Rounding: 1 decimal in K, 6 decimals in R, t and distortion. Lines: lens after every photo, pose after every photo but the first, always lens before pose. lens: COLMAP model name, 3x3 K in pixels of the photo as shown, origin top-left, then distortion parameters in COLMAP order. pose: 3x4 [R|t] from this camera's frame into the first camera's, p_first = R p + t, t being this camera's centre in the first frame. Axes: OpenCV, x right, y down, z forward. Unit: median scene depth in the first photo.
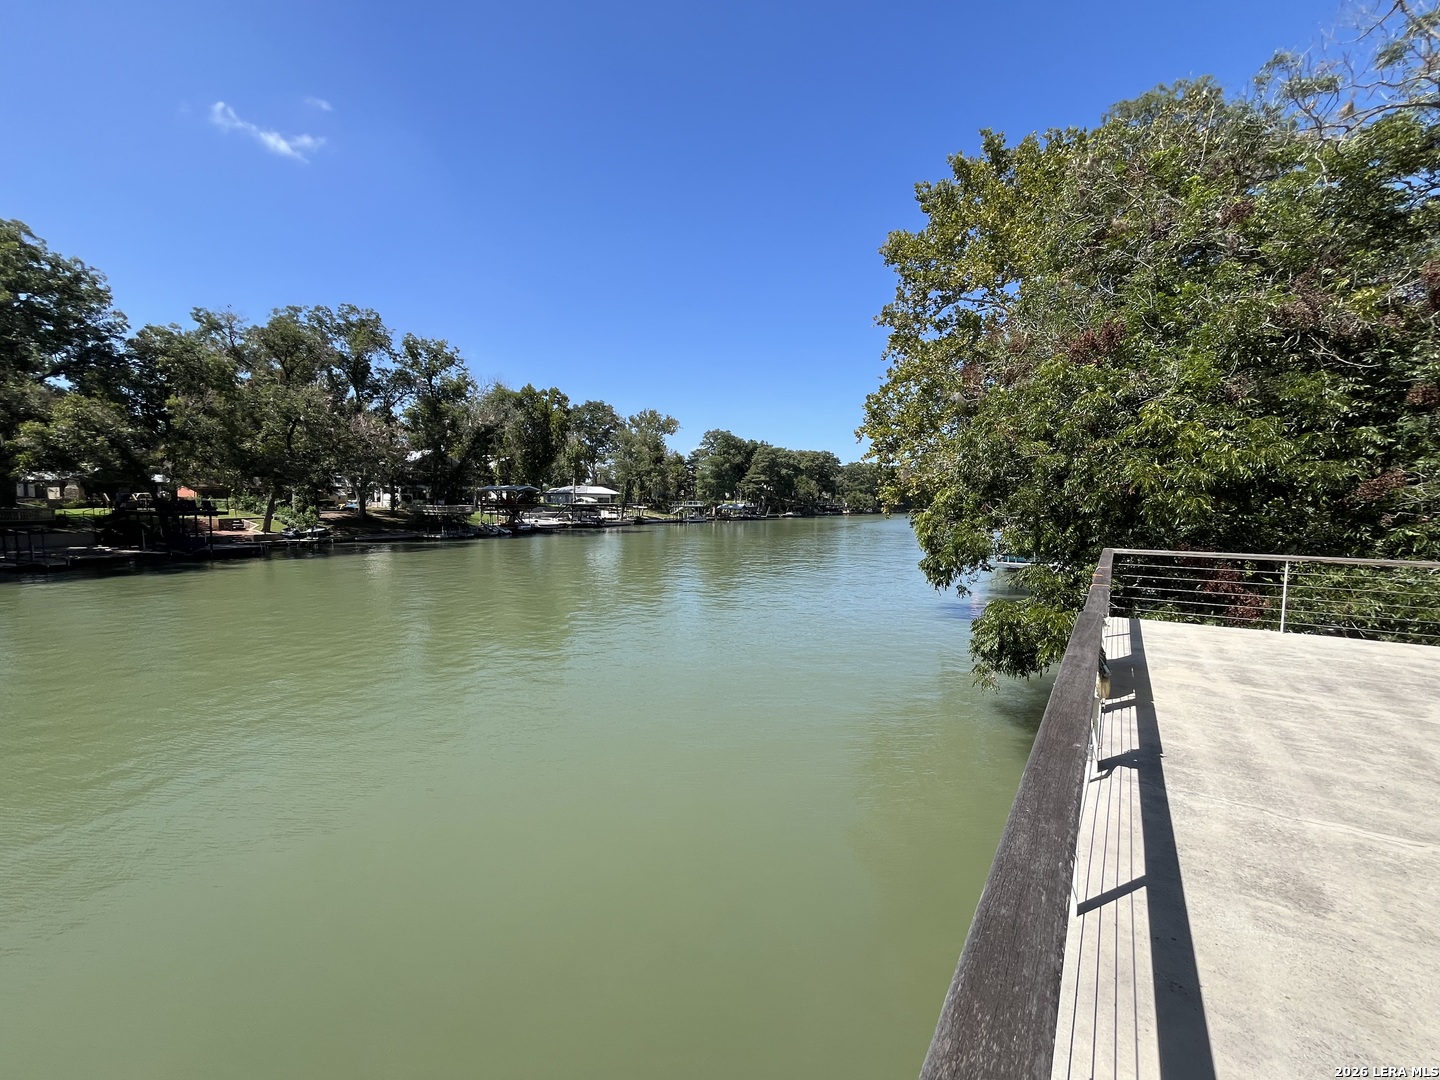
lens RADIAL K [[581.0, 0, 710.9], [0, 581.0, 539.9], [0, 0, 1]] dist [0.002035, -0.000359]
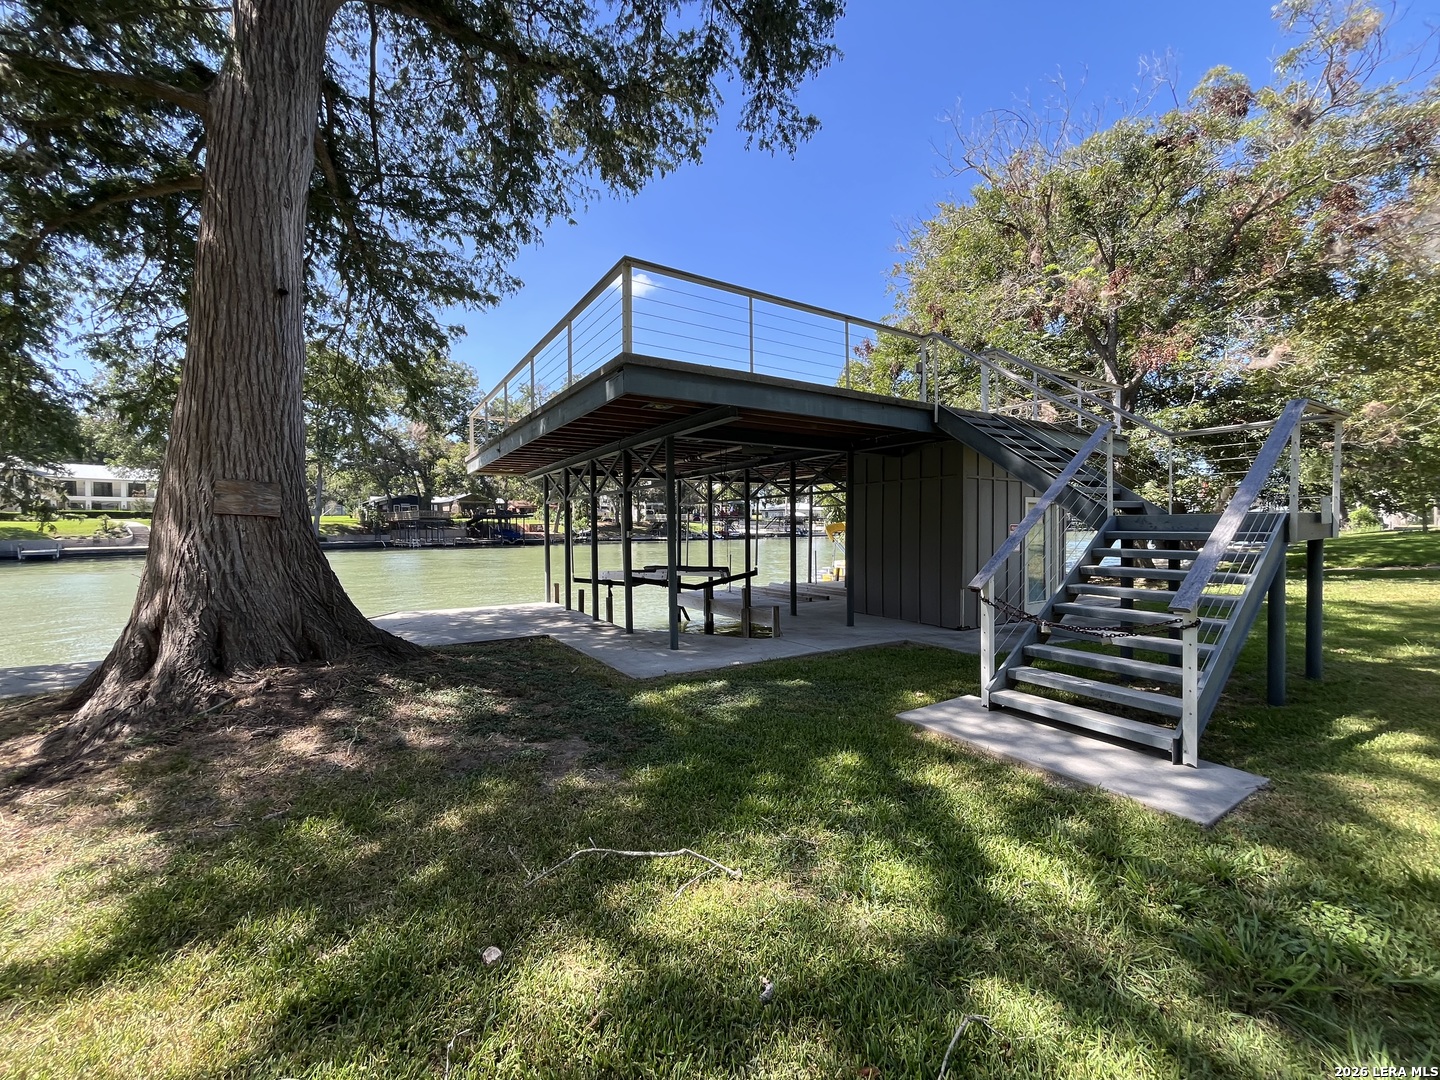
lens RADIAL K [[581.0, 0, 727.0], [0, 581.0, 539.7], [0, 0, 1]] dist [0.002035, -0.000359]
pose [[0.925557, 0.001545, -0.378606, 0.202875], [-0.018660, 0.998963, -0.041539, 0.065450], [0.378149, 0.045511, 0.924625, -0.195609]]
